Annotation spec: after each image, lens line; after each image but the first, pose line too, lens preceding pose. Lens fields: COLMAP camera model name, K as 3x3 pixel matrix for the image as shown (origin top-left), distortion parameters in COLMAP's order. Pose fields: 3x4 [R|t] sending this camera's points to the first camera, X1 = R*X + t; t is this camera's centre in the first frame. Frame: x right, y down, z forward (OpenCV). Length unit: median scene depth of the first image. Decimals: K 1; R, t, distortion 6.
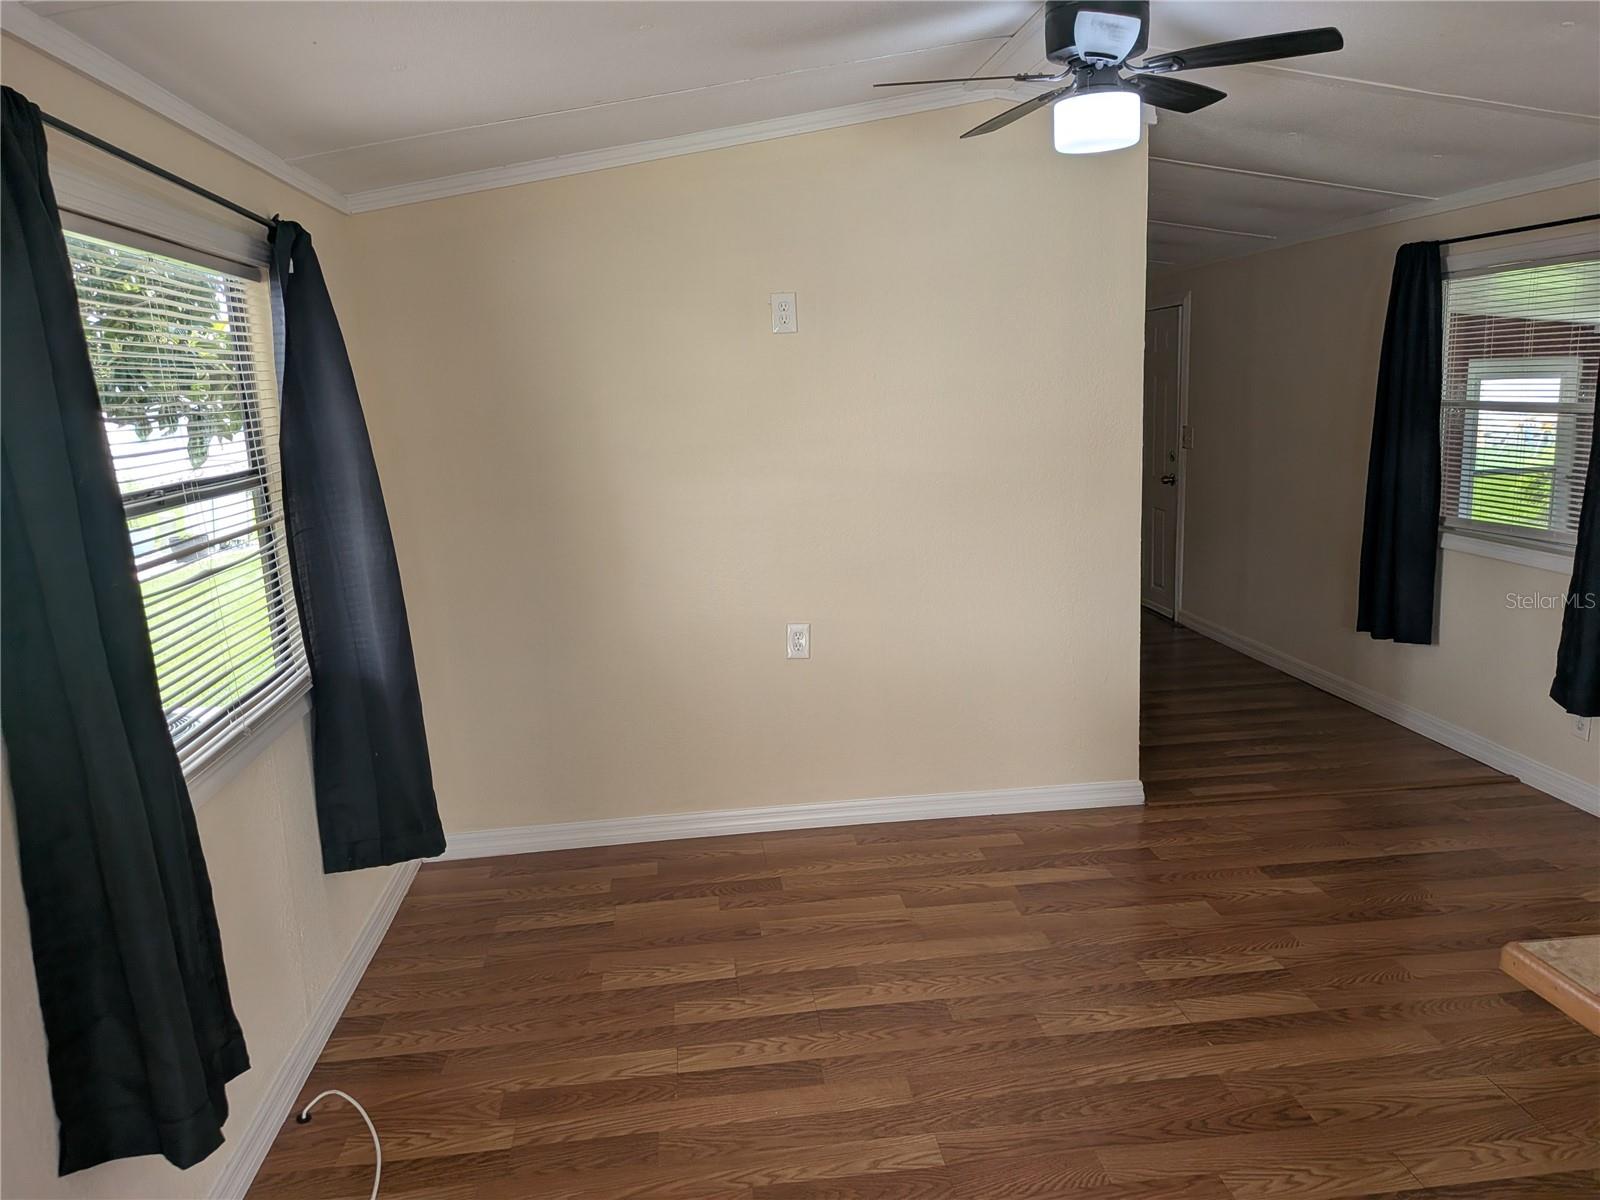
lens RADIAL K [[1188.5, 0, 799.5], [0, 1188.5, 615.0], [0, 0, 1]] dist [0.067565, -0.113086]
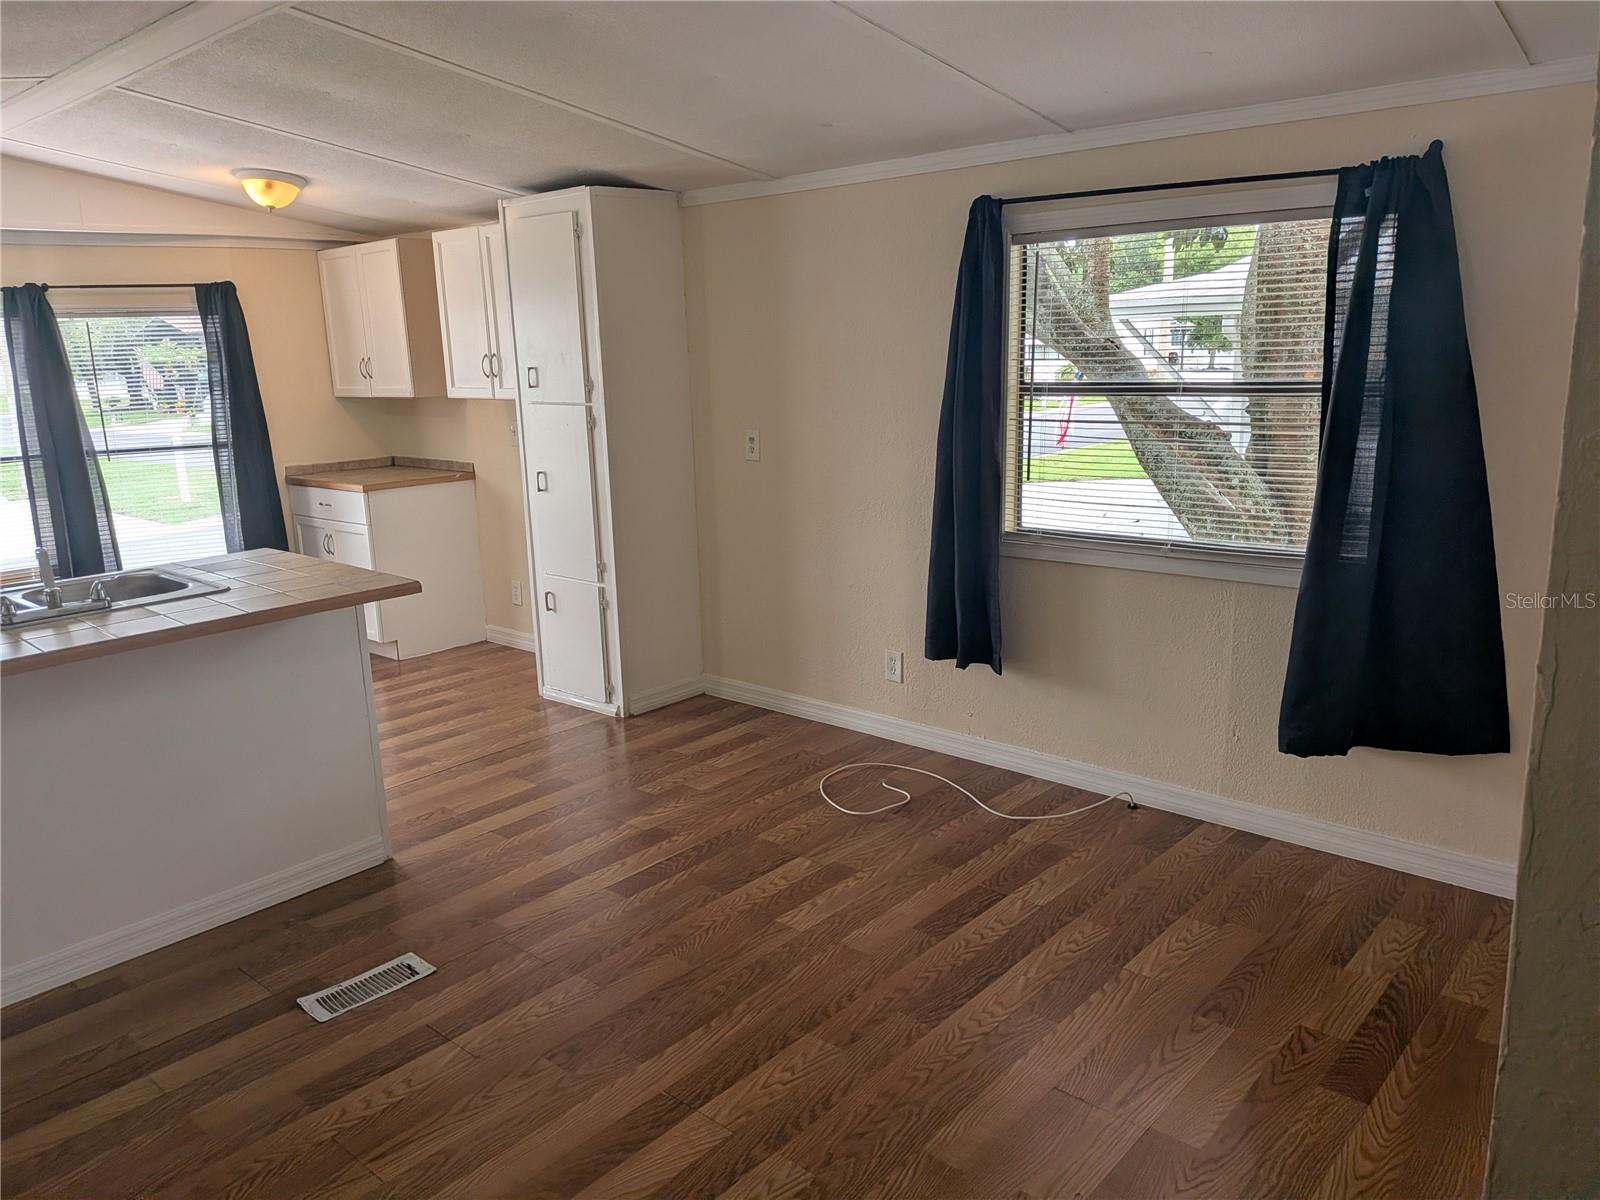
lens RADIAL K [[1155.2, 0, 800.0], [0, 1155.2, 600.0], [0, 0, 1]] dist [0.049374, -0.107087]
pose [[-0.737058, 0.204103, -0.644273, 0.651637], [-0.072521, 0.923916, 0.375659, -0.284242], [0.671927, 0.323605, -0.666178, 1.317961]]
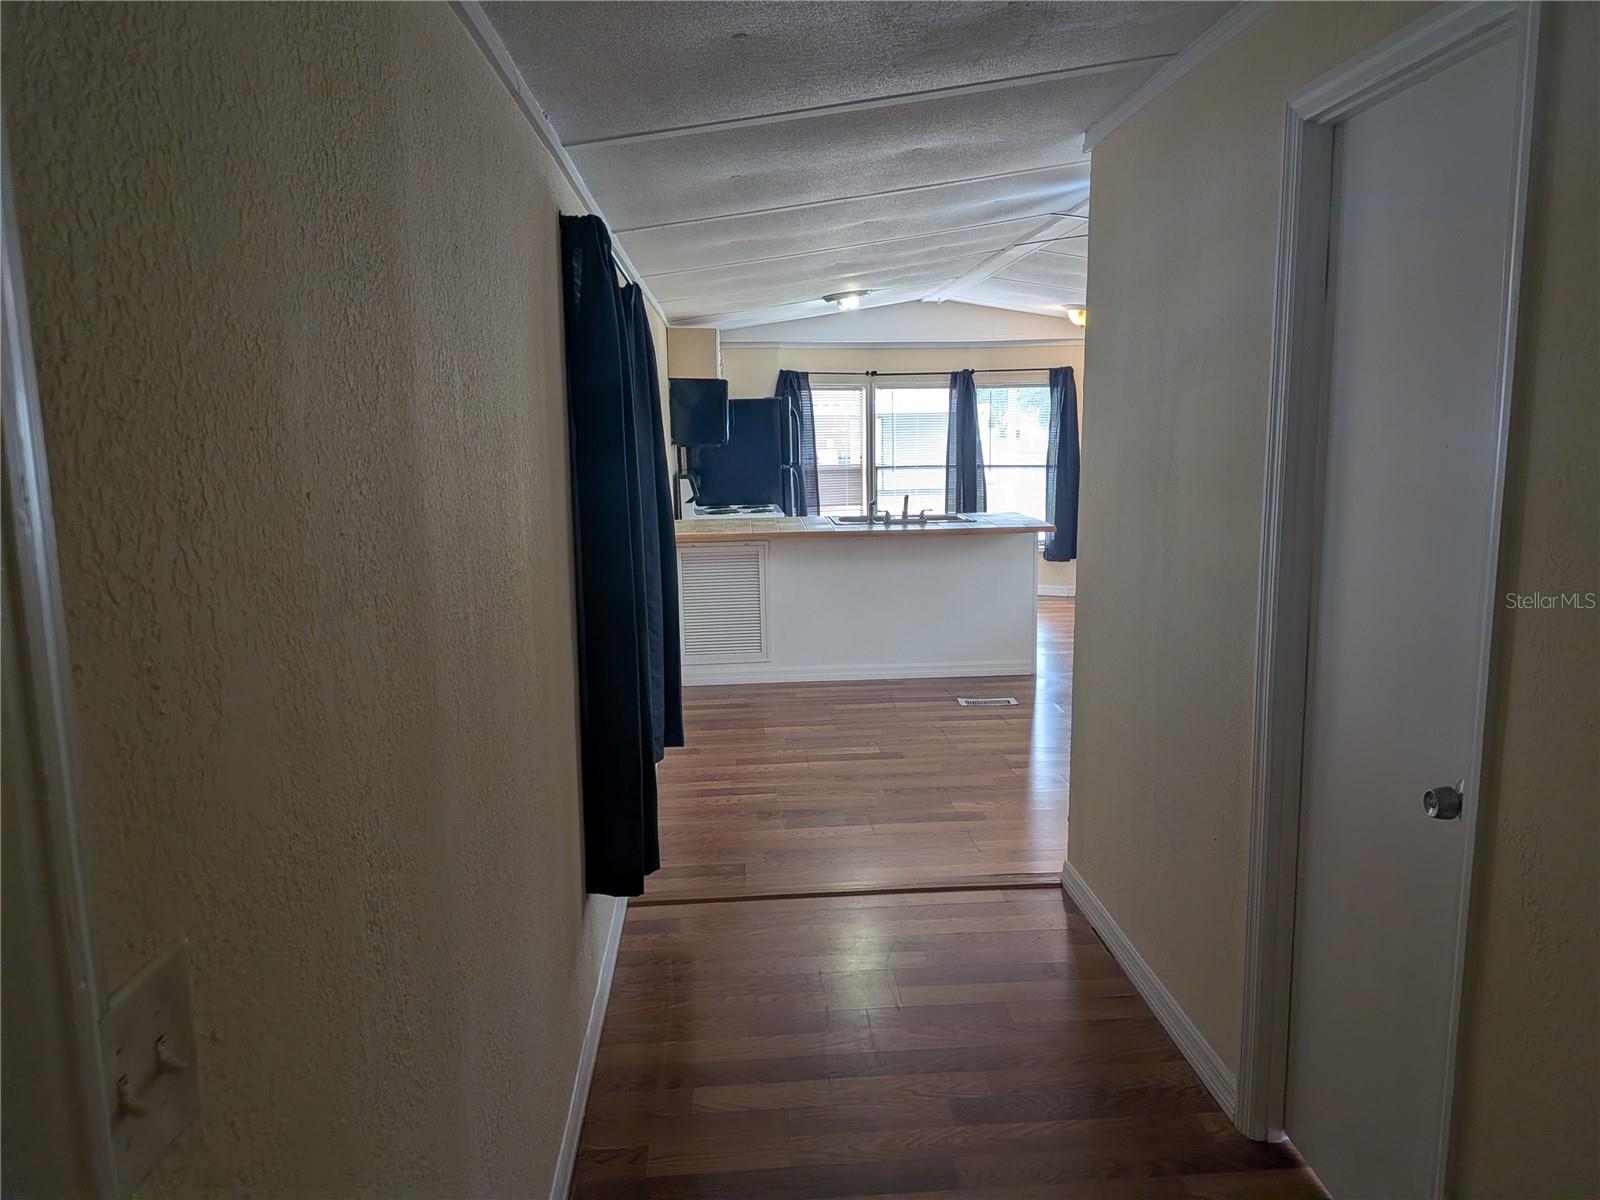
lens RADIAL K [[1188.5, 0, 799.5], [0, 1188.5, 615.0], [0, 0, 1]] dist [0.067565, -0.113086]
pose [[-0.996954, 0.042021, 0.065707, 0.560119], [0.062187, 0.936727, 0.344492, -0.488759], [-0.047074, 0.347528, -0.936487, 2.409390]]
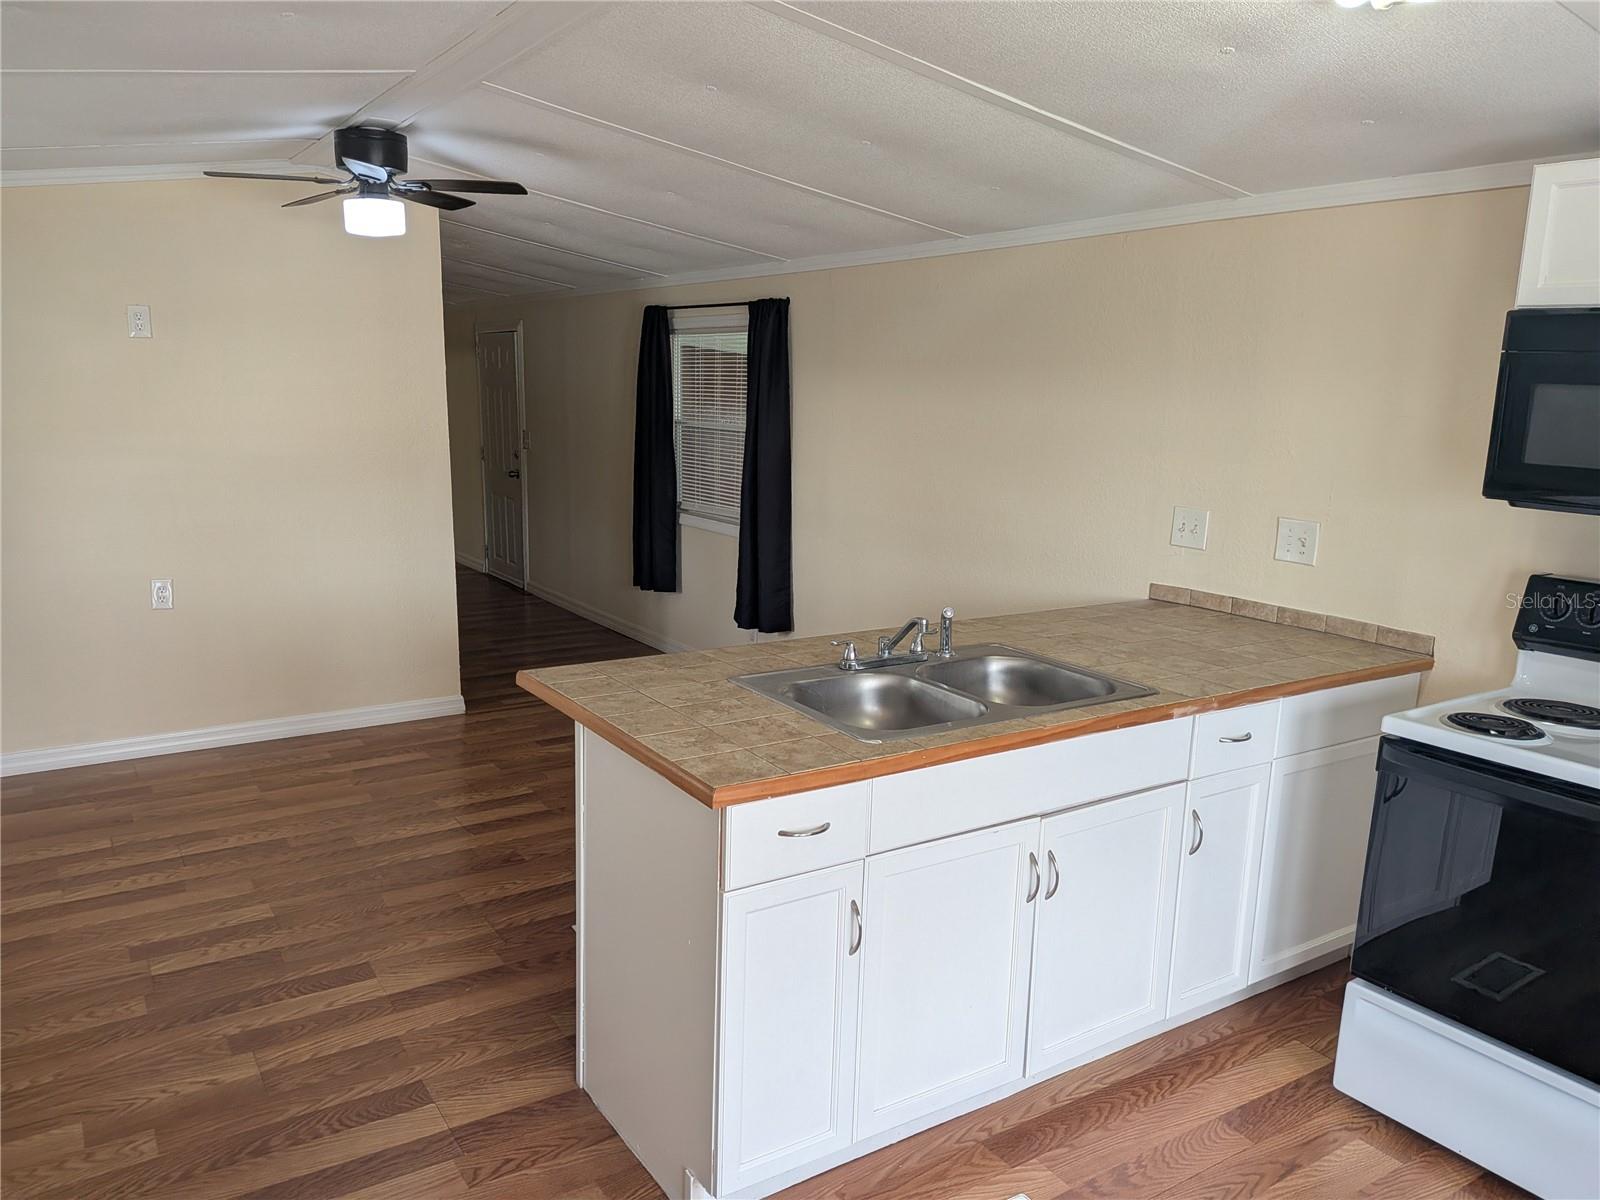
lens RADIAL K [[1188.5, 0, 799.5], [0, 1188.5, 615.0], [0, 0, 1]] dist [0.067565, -0.113086]
pose [[0.891099, -0.031972, 0.452682, 0.028986], [0.032397, 0.999452, 0.006817, 0.069165], [-0.452652, 0.008591, 0.891646, -0.469359]]
